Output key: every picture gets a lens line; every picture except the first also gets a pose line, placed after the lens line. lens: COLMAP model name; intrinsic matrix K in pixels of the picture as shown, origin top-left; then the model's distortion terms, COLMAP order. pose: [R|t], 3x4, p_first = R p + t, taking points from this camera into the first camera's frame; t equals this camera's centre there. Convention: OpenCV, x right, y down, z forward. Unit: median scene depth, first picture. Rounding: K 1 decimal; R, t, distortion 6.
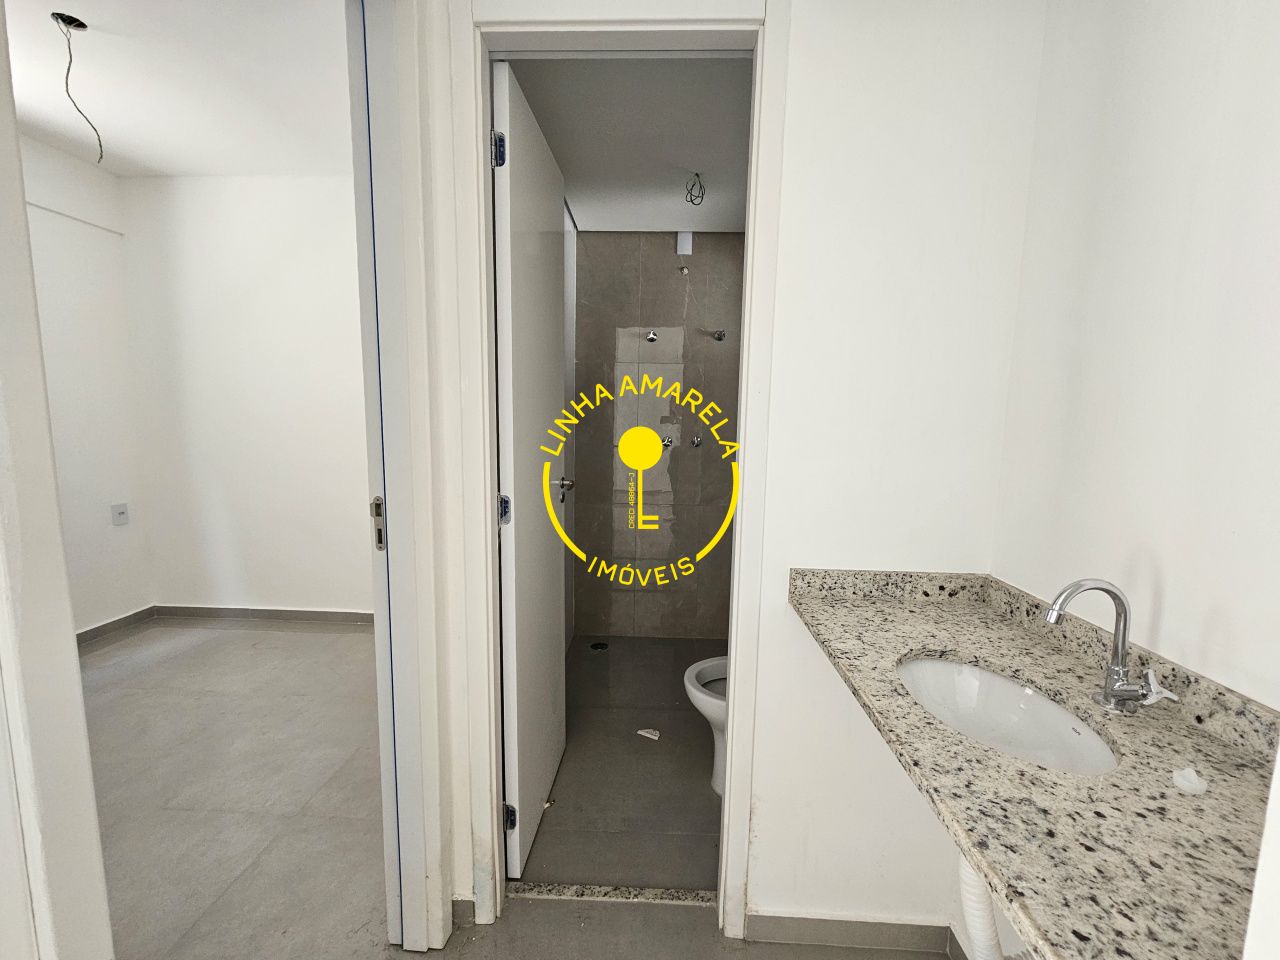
lens RADIAL K [[504.4, 0, 640.0], [0, 504.4, 480.0], [0, 0, 1]] dist [0.002859, 0.000313]
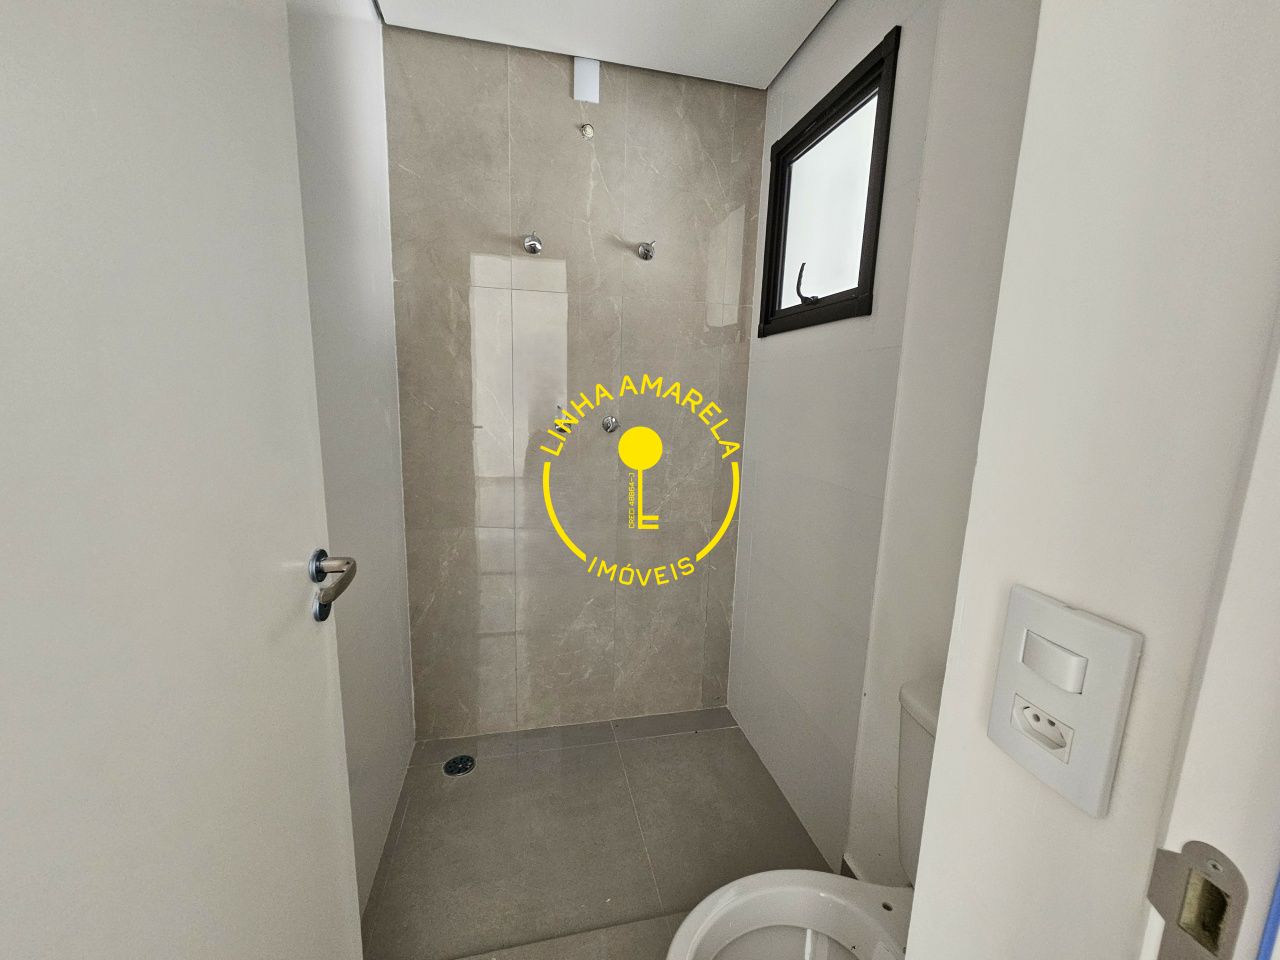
lens RADIAL K [[504.4, 0, 640.0], [0, 504.4, 480.0], [0, 0, 1]] dist [0.002859, 0.000313]
pose [[0.965328, -0.033438, 0.258890, -0.018164], [0.017475, 0.997815, 0.063720, -0.046158], [-0.260455, -0.056987, 0.963803, 0.393234]]
